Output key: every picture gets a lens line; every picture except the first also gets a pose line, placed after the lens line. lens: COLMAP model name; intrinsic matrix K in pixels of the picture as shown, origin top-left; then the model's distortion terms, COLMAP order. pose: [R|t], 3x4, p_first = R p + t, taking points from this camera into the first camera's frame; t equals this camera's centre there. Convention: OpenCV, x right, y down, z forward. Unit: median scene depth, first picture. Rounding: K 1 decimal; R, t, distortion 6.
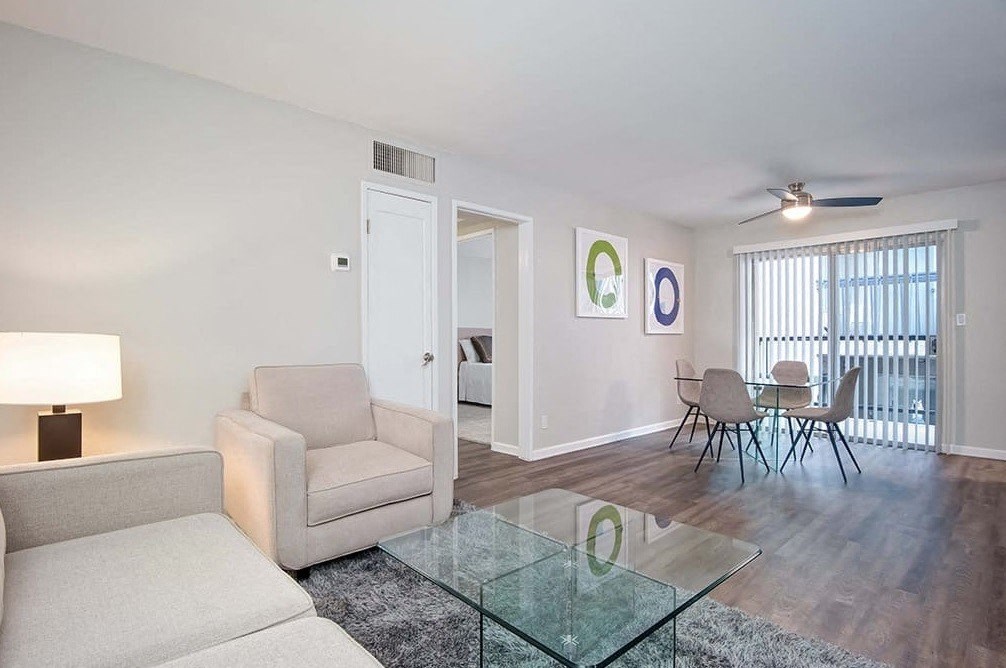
lens RADIAL K [[503.7, 0, 507.1], [0, 503.7, 348.2], [0, 0, 1]] dist [-0.001982, 0.000130]
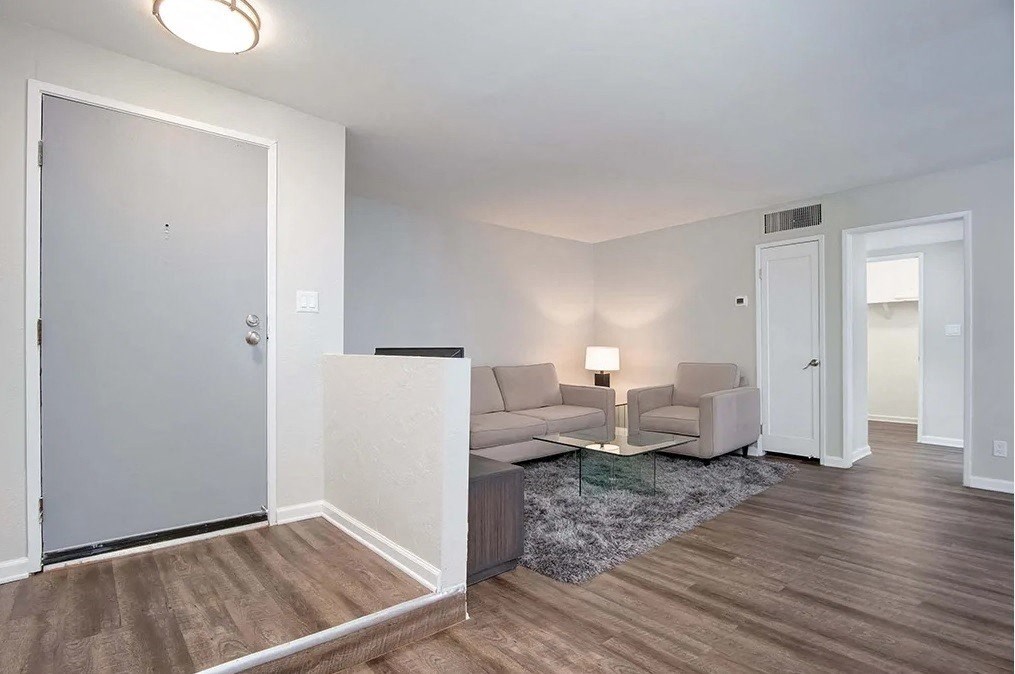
lens RADIAL K [[508.2, 0, 511.6], [0, 508.2, 351.3], [0, 0, 1]] dist [-0.001982, 0.000130]
pose [[-0.046167, -0.000875, -0.998933, 0.850799], [-0.016196, 0.999869, -0.000127, 0.001577], [0.998802, 0.016173, -0.046175, 0.218909]]
